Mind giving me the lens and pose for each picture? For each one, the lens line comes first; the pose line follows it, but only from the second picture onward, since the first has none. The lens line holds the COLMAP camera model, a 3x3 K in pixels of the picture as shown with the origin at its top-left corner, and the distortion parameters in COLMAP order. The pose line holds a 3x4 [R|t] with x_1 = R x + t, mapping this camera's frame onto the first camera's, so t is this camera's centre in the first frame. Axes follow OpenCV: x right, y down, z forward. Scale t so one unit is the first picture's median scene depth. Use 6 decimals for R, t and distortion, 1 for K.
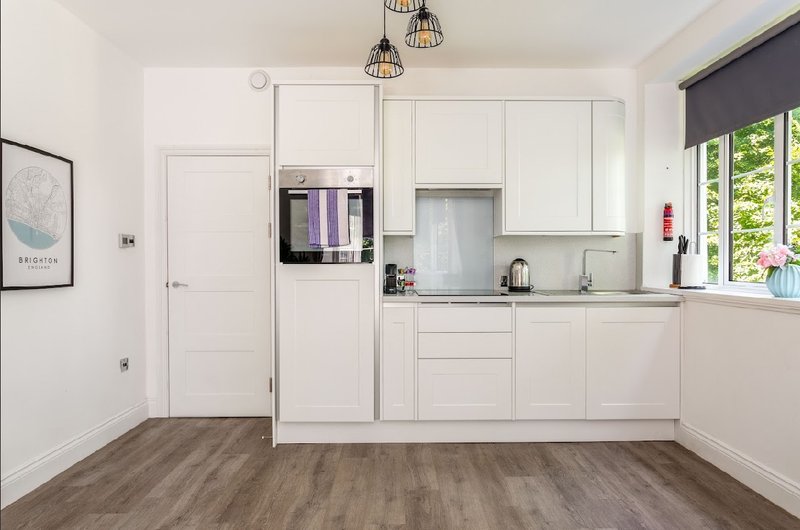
lens RADIAL K [[501.0, 0, 399.0], [0, 501.0, 263.2], [0, 0, 1]] dist [-0.005478, 0.005167]
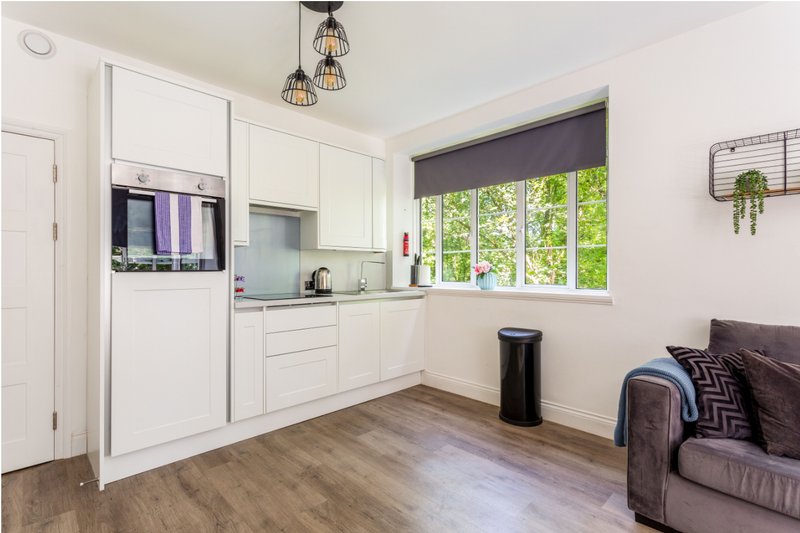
lens RADIAL K [[382.7, 0, 402.5], [0, 382.7, 265.9], [0, 0, 1]] dist [-0.001451, 0.003965]
pose [[0.712437, 0.008235, 0.701687, -0.346159], [0.000895, 0.999920, -0.012644, -0.000954], [-0.701735, 0.009635, 0.712373, 0.182054]]
